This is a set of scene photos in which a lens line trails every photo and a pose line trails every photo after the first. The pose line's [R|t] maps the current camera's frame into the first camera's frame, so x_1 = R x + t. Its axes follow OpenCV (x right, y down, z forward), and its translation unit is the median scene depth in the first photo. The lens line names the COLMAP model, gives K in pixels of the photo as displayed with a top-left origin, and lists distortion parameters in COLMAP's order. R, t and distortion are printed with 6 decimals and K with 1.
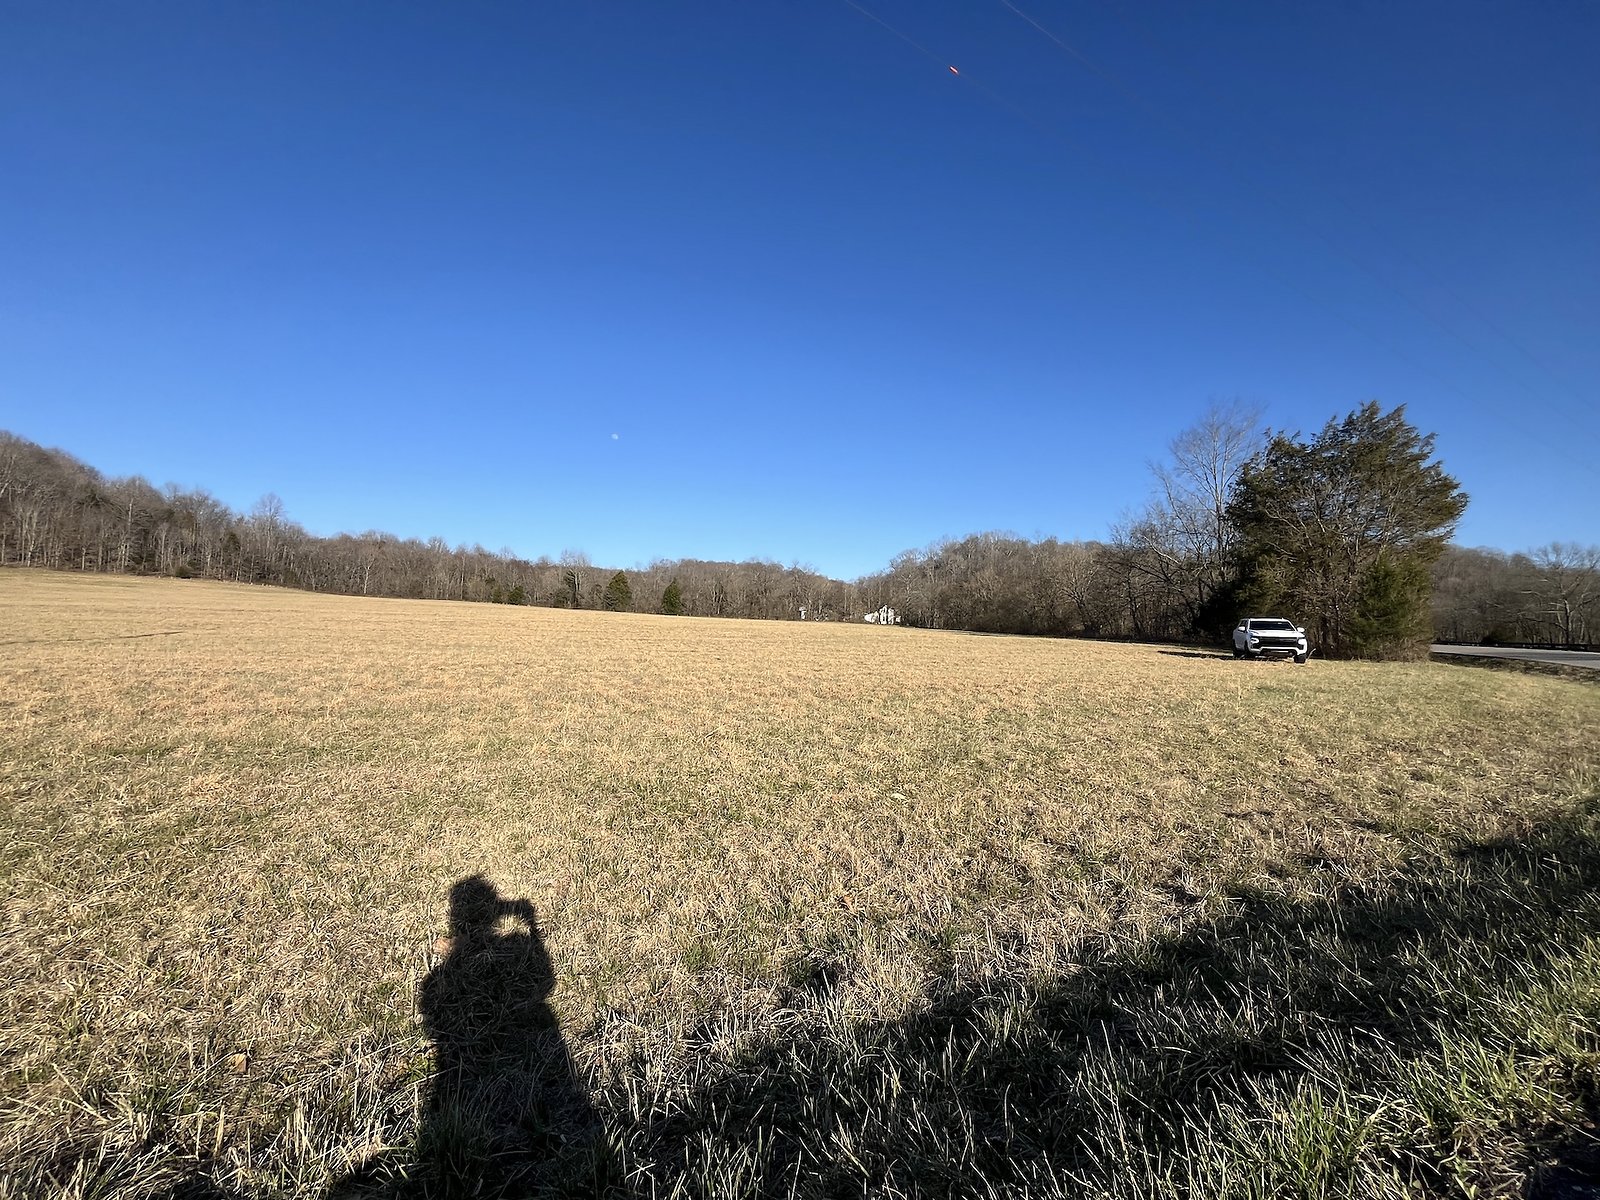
lens RADIAL K [[646.1, 0, 798.1], [0, 646.1, 601.0], [0, 0, 1]] dist [-0.002580, -0.000201]
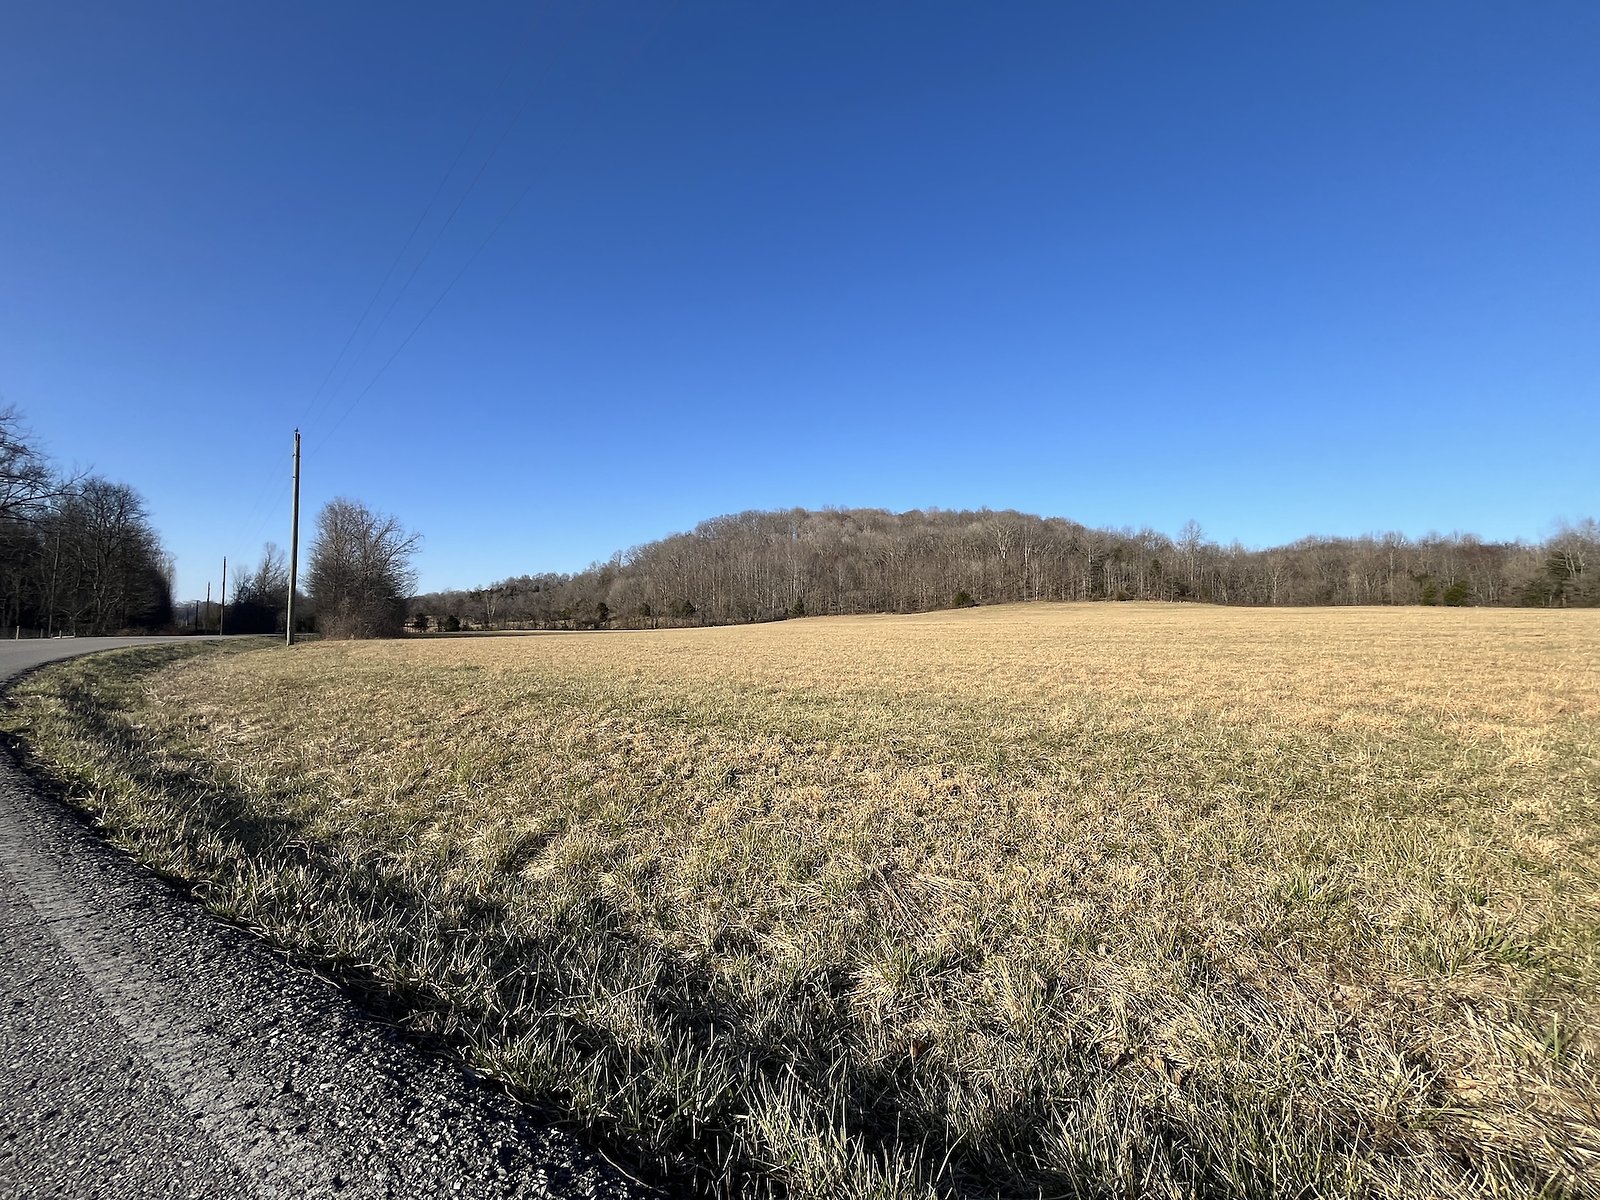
lens RADIAL K [[646.1, 0, 798.6], [0, 646.1, 602.8], [0, 0, 1]] dist [-0.002580, -0.000201]
pose [[0.226579, -0.063671, -0.971909, 0.863433], [0.046529, 0.997429, -0.054496, 0.051060], [0.972881, -0.032874, 0.228959, 0.588411]]
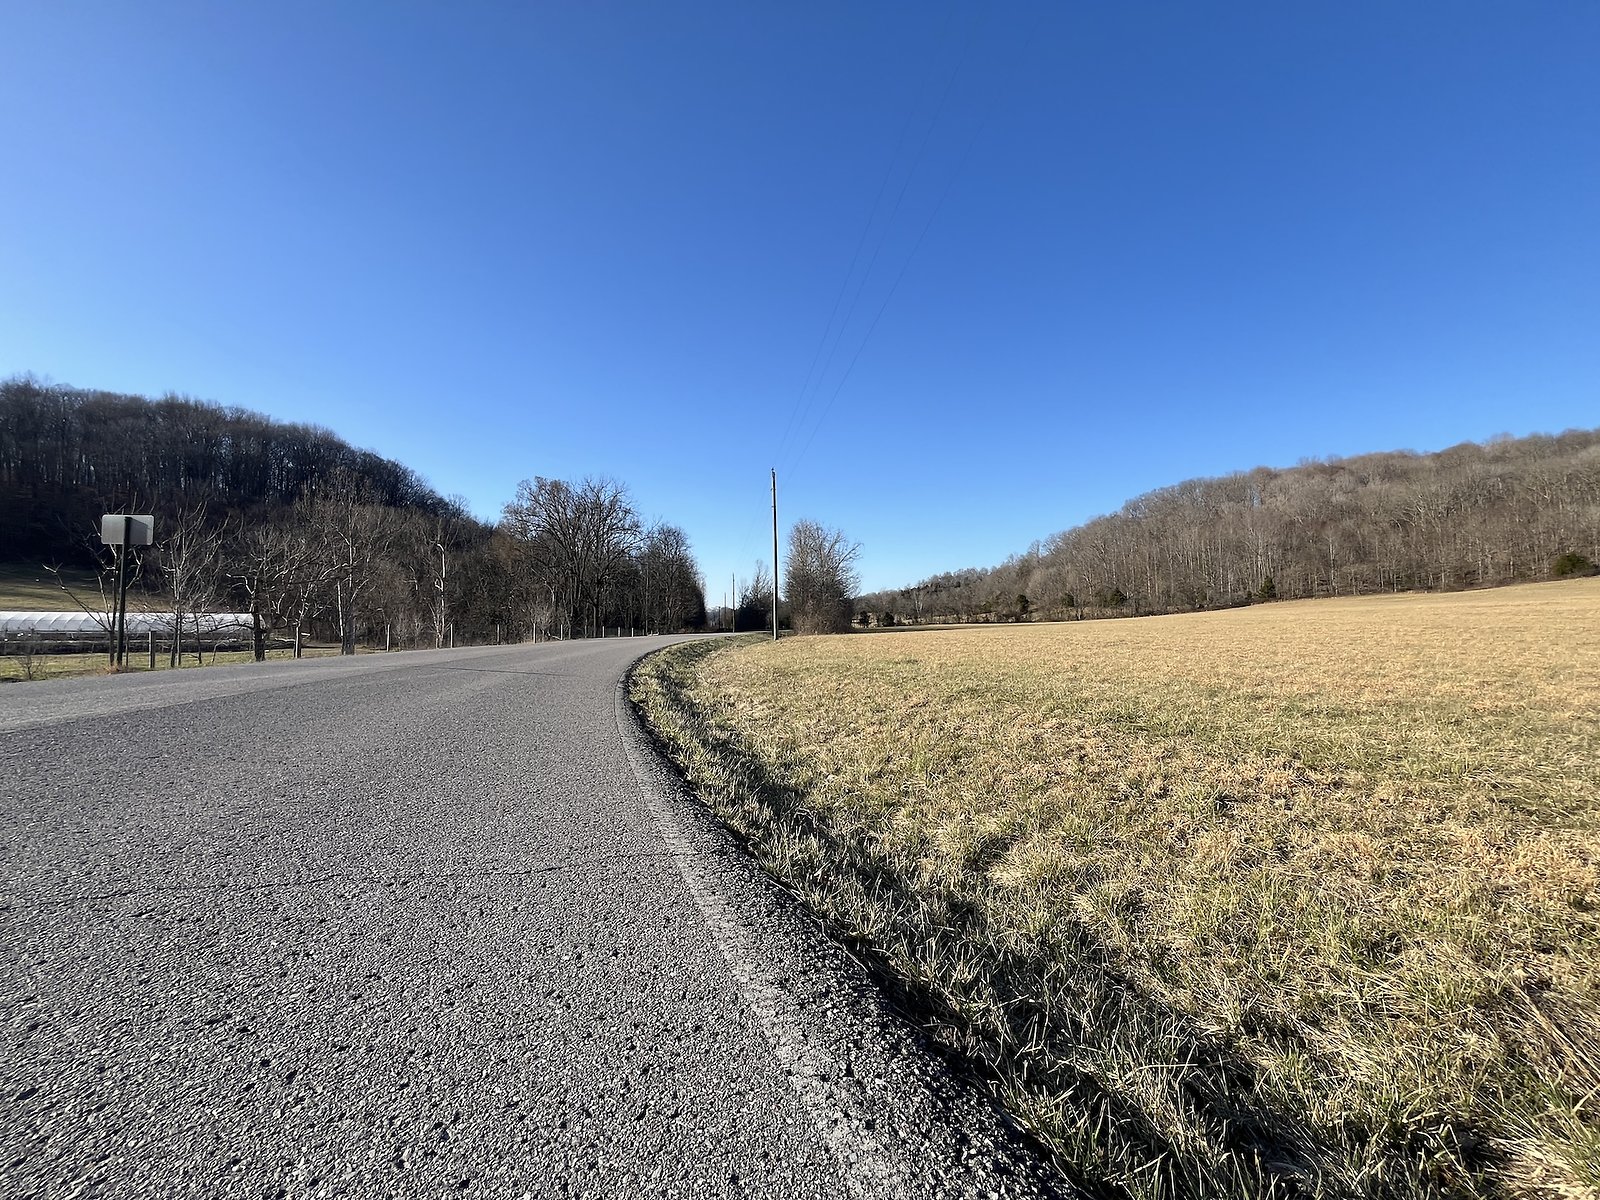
lens RADIAL K [[646.1, 0, 798.9], [0, 646.1, 601.4], [0, 0, 1]] dist [-0.002580, -0.000201]
pose [[-0.389783, -0.051153, -0.919485, 0.858875], [0.049956, 0.995811, -0.076577, 0.049240], [0.919551, -0.075782, -0.385595, 0.582328]]
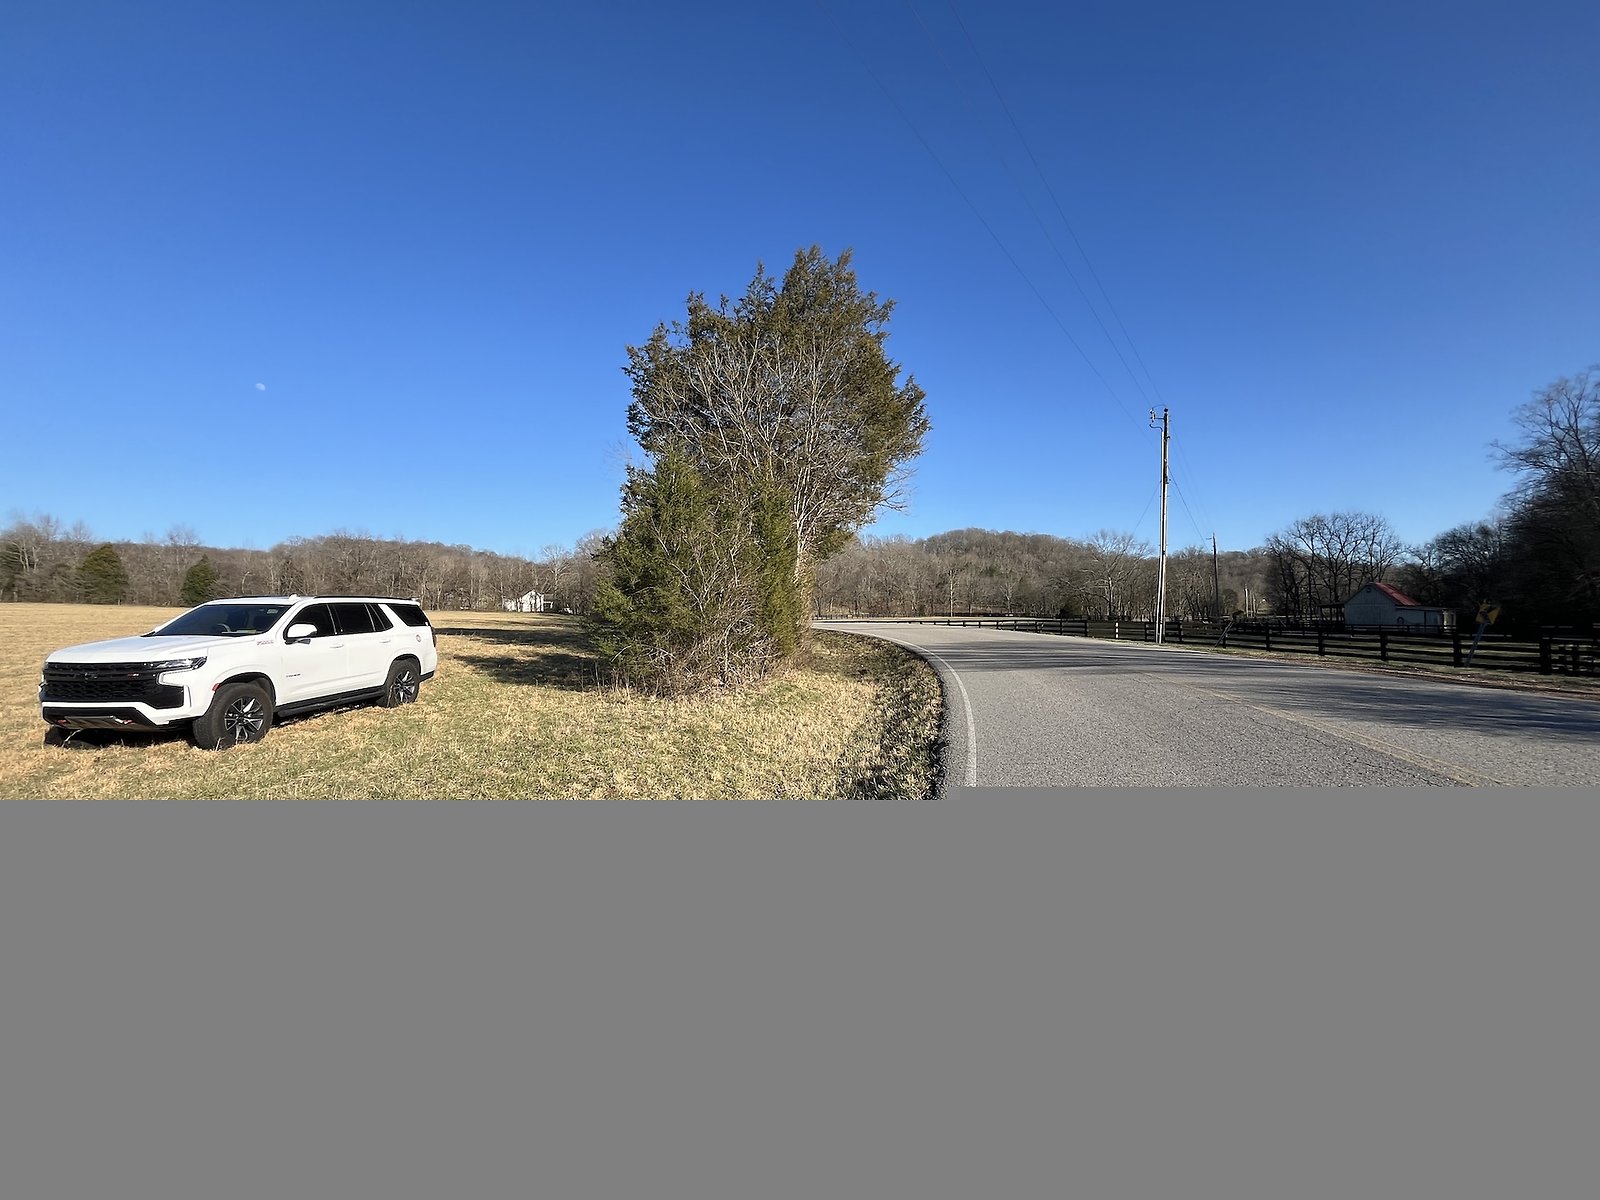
lens RADIAL K [[646.1, 0, 797.5], [0, 646.1, 608.4], [0, 0, 1]] dist [-0.002580, -0.000201]
pose [[0.916850, -0.025562, 0.398413, 0.880153], [0.011394, 0.999217, 0.037890, 0.024054], [-0.399069, -0.030200, 0.916423, 0.607585]]
